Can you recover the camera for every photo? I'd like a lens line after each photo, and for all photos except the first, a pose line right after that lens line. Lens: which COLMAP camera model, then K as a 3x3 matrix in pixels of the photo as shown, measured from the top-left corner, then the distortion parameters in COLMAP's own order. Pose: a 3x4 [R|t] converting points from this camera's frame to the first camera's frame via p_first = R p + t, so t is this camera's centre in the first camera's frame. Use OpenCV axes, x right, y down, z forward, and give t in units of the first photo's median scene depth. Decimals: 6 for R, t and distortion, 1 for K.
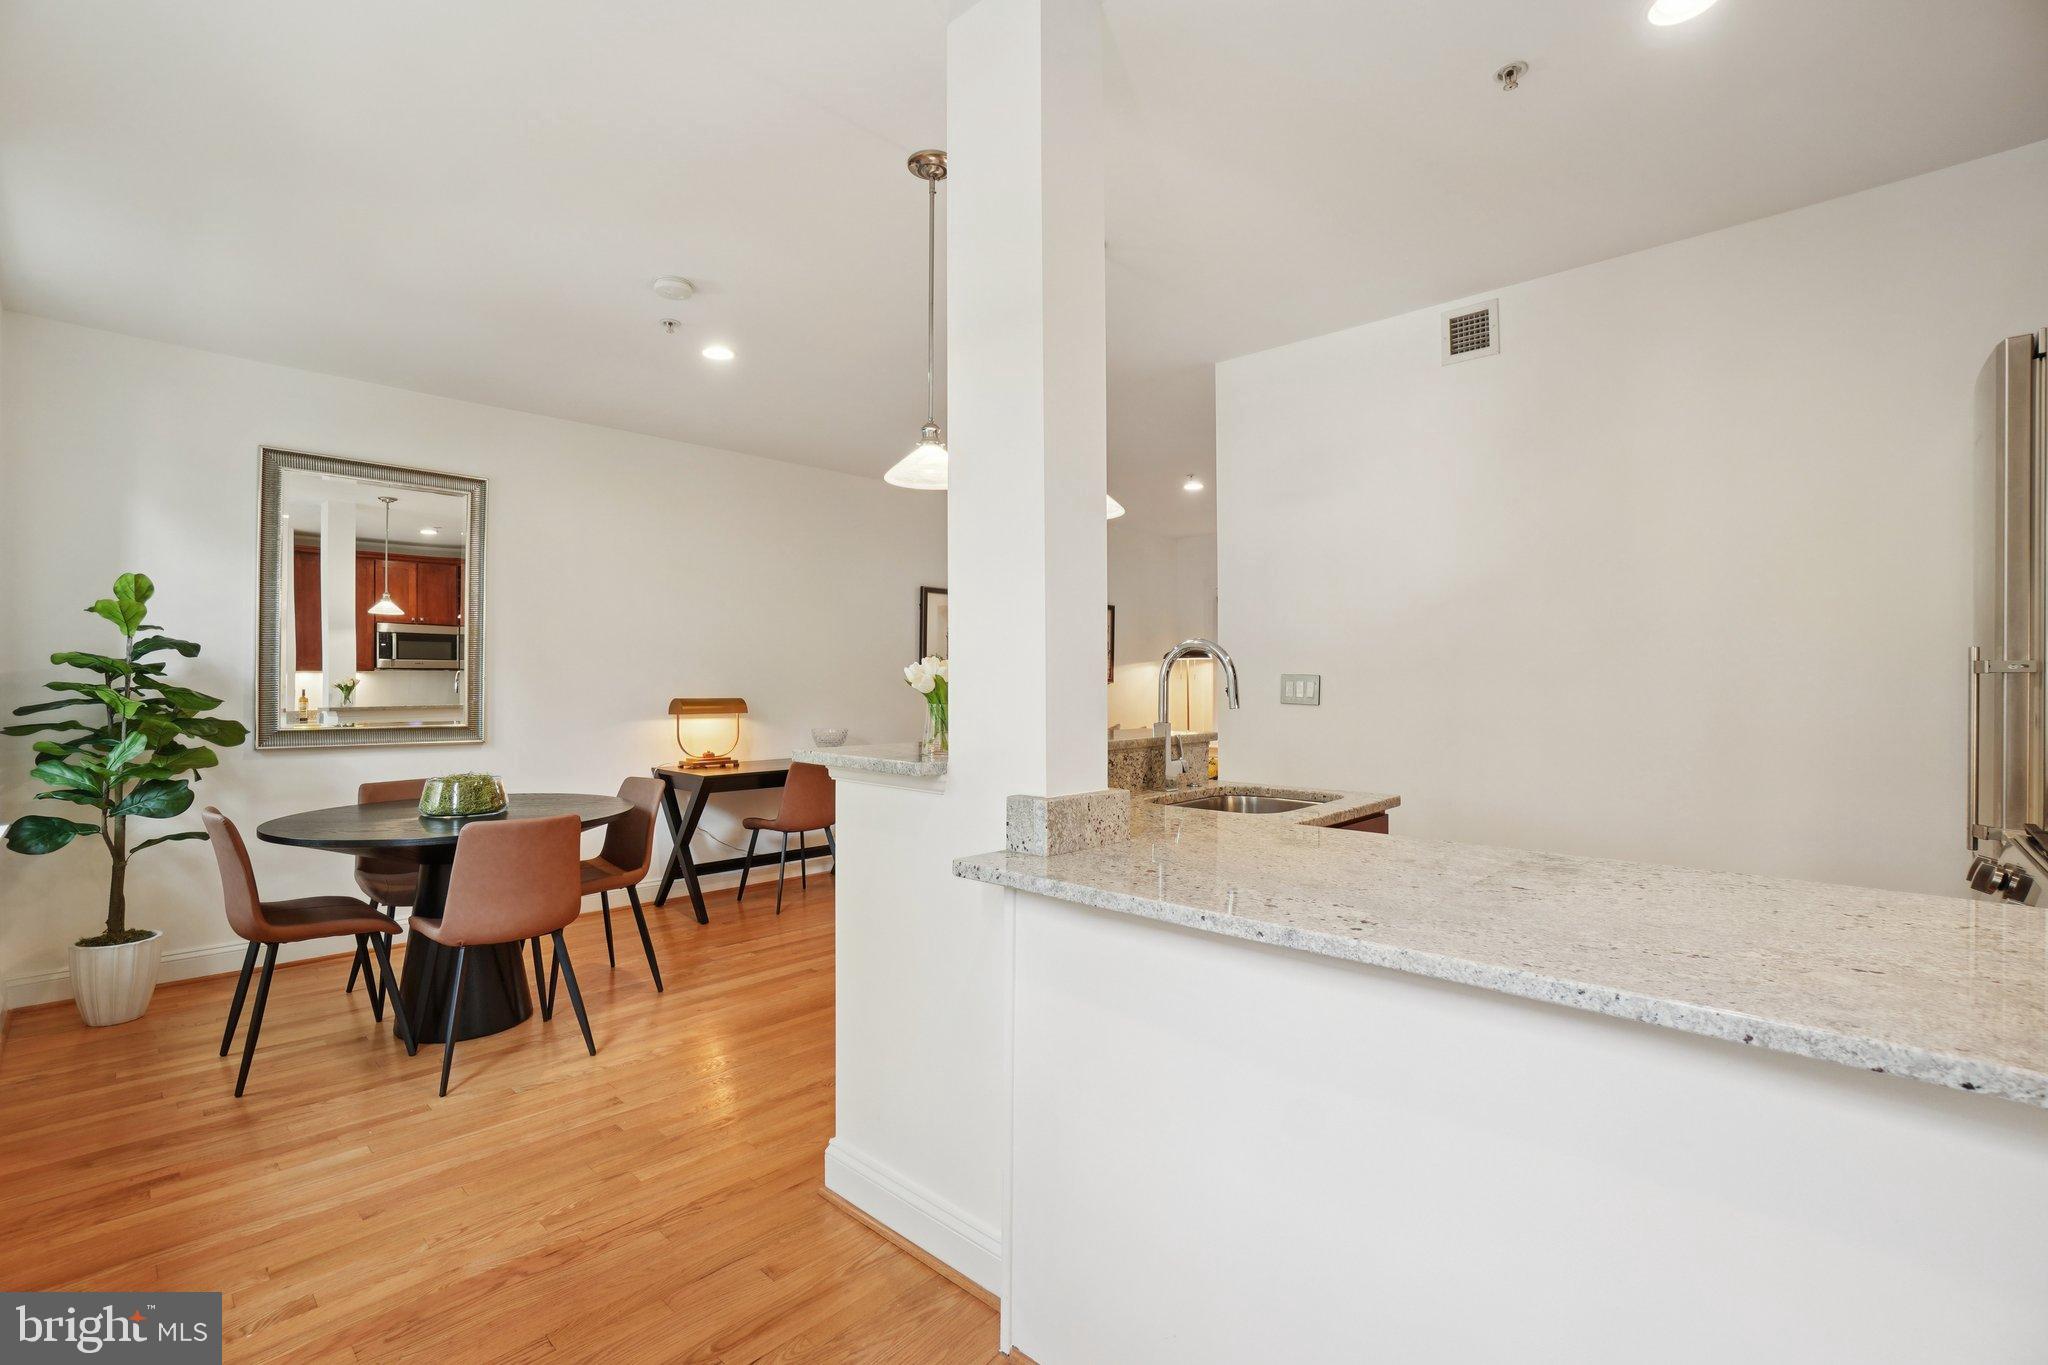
lens RADIAL K [[926.0, 0, 992.1], [0, 926.0, 683.4], [0, 0, 1]] dist [-0.022025, 0.005797]
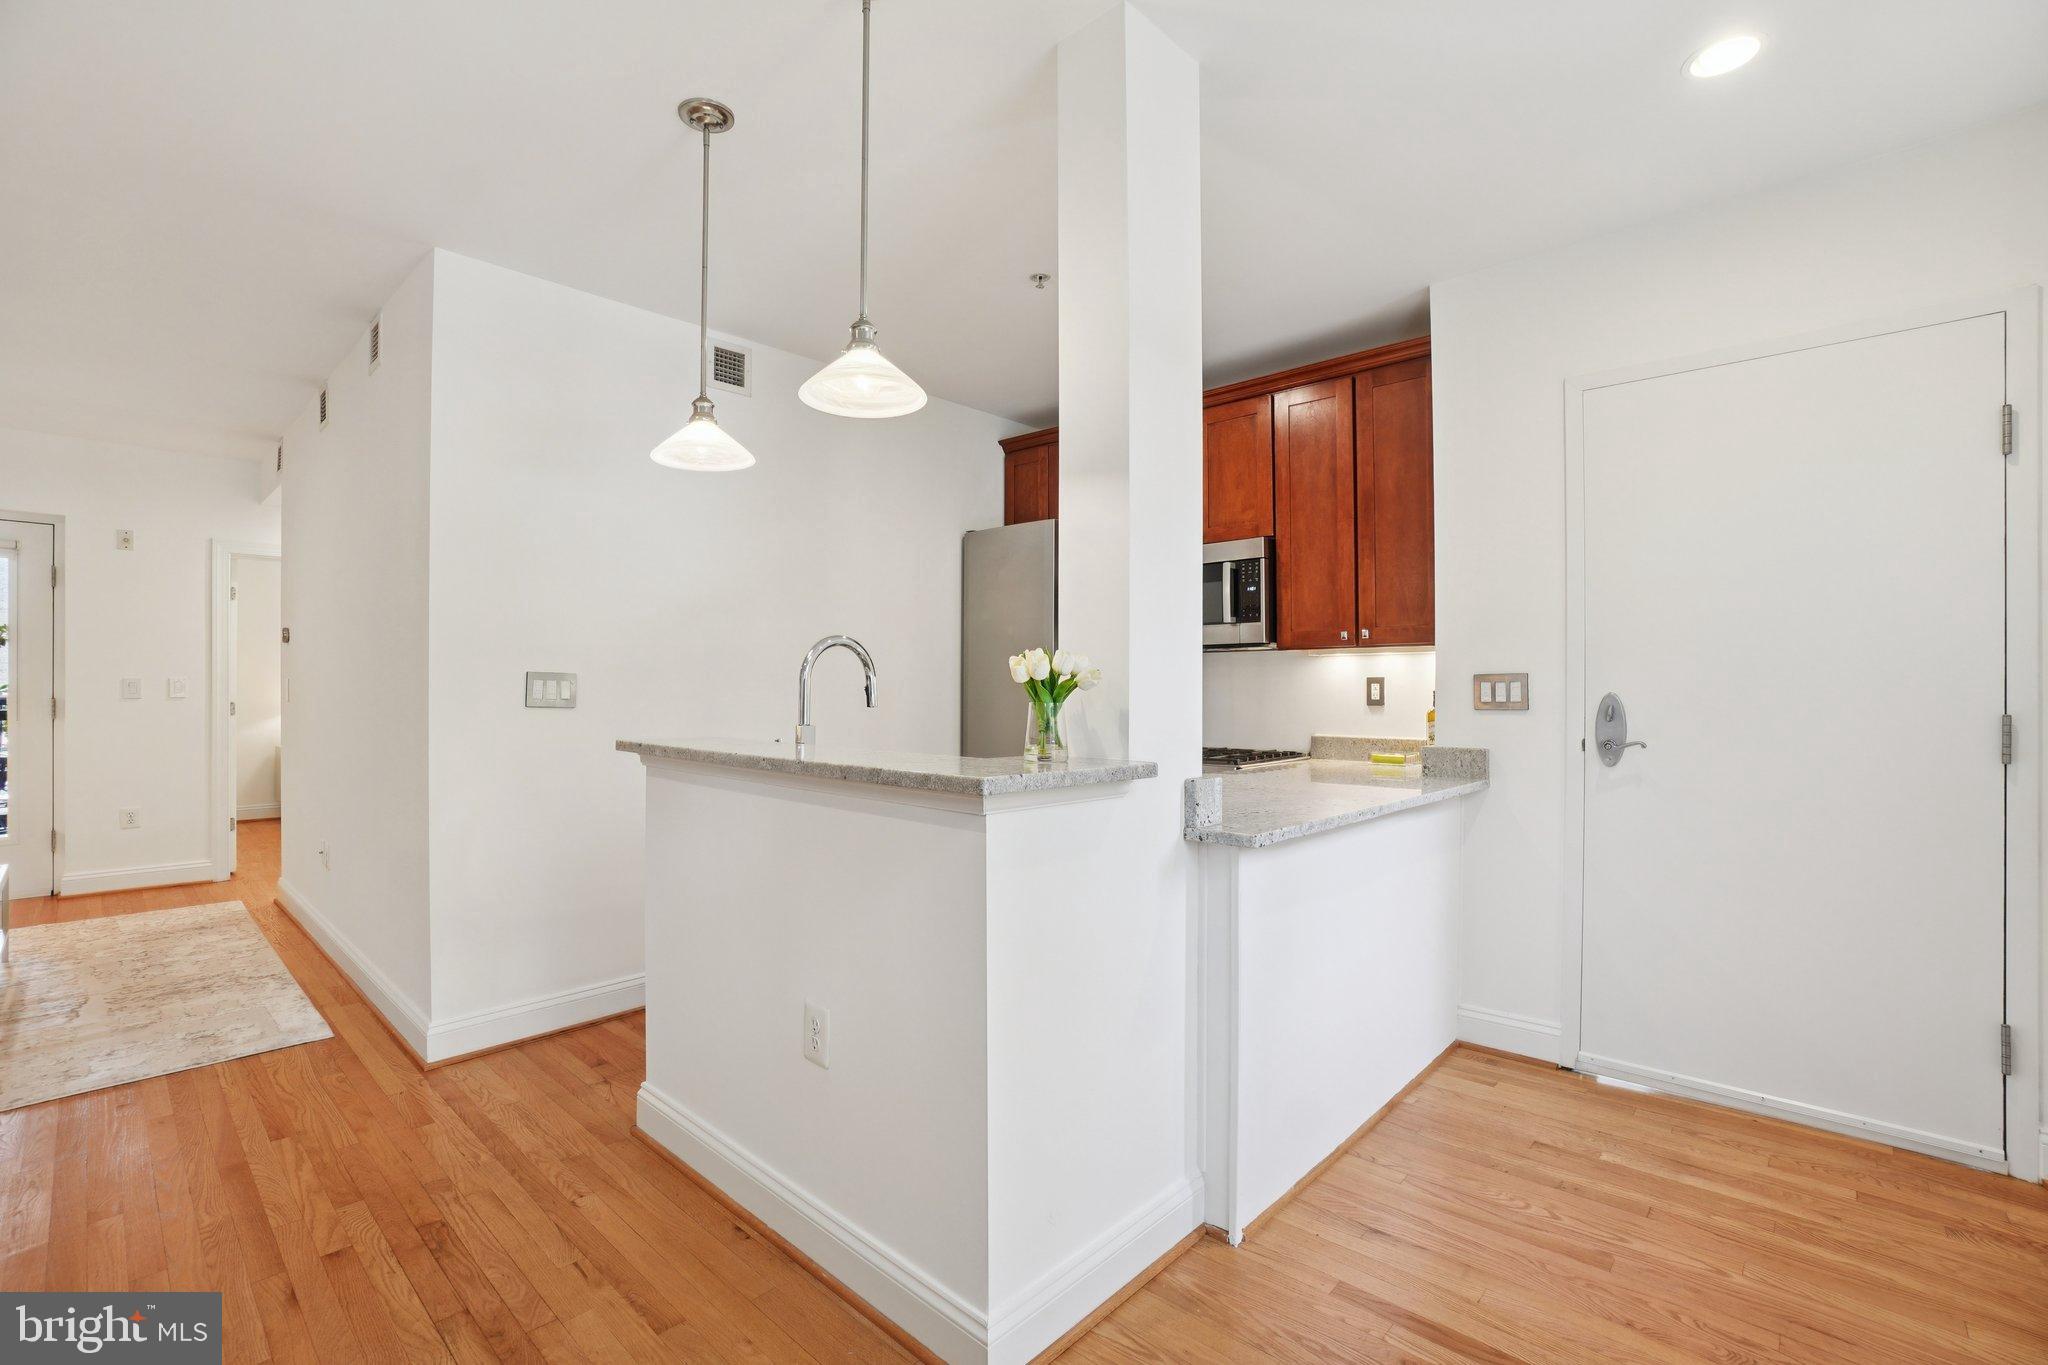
lens RADIAL K [[926.0, 0, 1028.2], [0, 926.0, 665.7], [0, 0, 1]] dist [-0.022025, 0.005797]
pose [[-0.018595, 0.012763, 0.999746, -0.453787], [0.006558, 0.999899, -0.012643, -0.001383], [-0.999806, 0.006321, -0.018677, 0.497344]]
